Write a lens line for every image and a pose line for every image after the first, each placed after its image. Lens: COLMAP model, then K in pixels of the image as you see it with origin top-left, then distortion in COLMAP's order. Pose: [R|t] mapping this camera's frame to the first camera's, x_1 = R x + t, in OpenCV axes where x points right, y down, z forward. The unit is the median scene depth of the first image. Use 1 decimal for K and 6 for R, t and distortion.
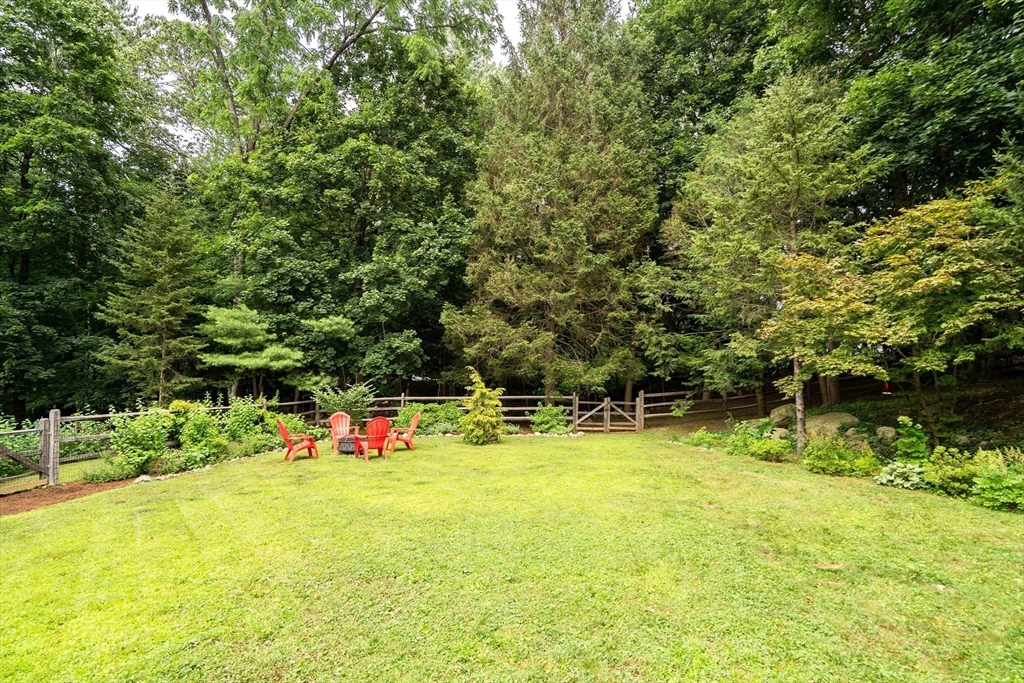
lens RADIAL K [[518.0, 0, 517.7], [0, 518.0, 340.9], [0, 0, 1]] dist [-0.000045, 0.000718]
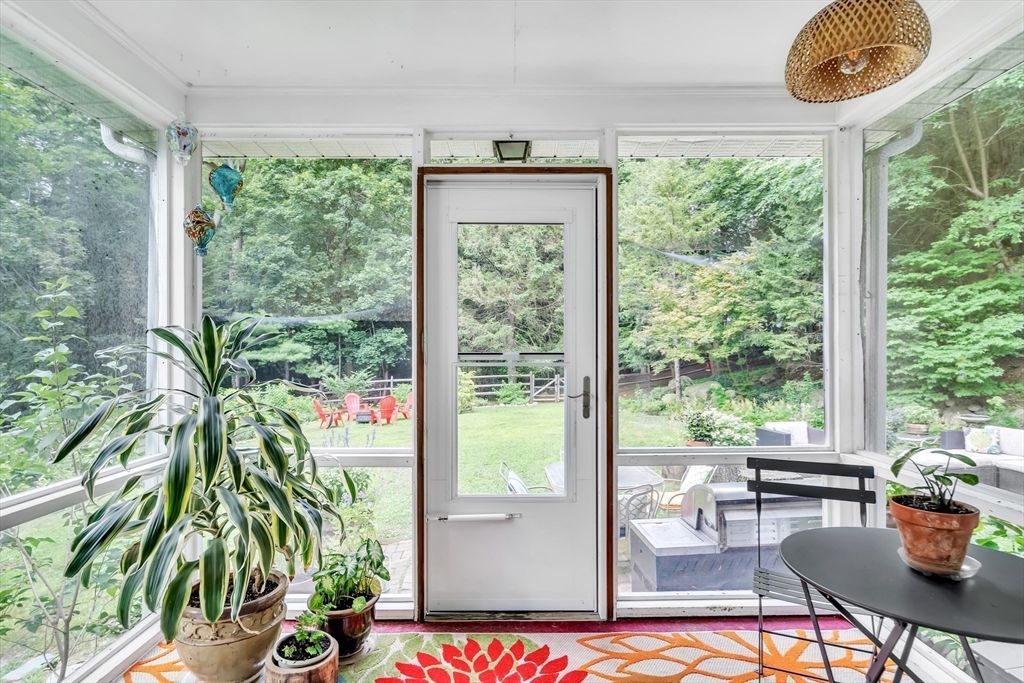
lens RADIAL K [[518.0, 0, 517.7], [0, 518.0, 340.9], [0, 0, 1]] dist [-0.000045, 0.000718]
pose [[0.997521, -0.028809, 0.064206, -0.000973], [0.025781, 0.998539, 0.047492, -0.037799], [-0.065480, -0.045719, 0.996806, -0.266077]]
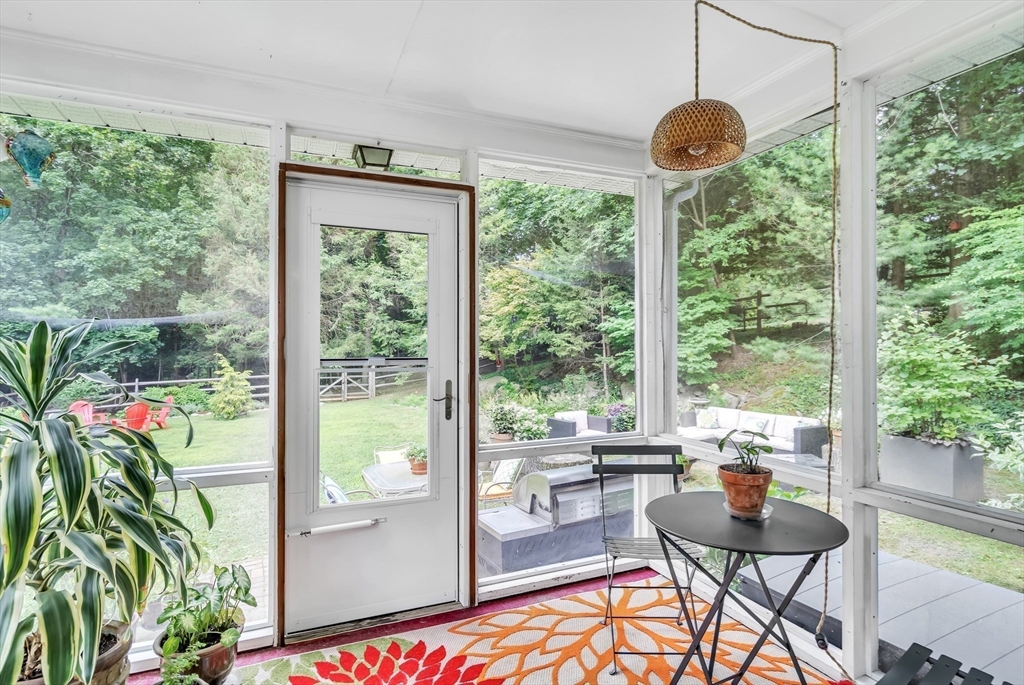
lens RADIAL K [[524.2, 0, 506.8], [0, 524.2, 333.1], [0, 0, 1]] dist [0.000124, -0.000272]
pose [[0.897793, -0.020166, 0.439956, -0.022298], [-0.000124, 0.998940, 0.046040, -0.041072], [-0.440418, -0.041389, 0.896838, -0.269182]]
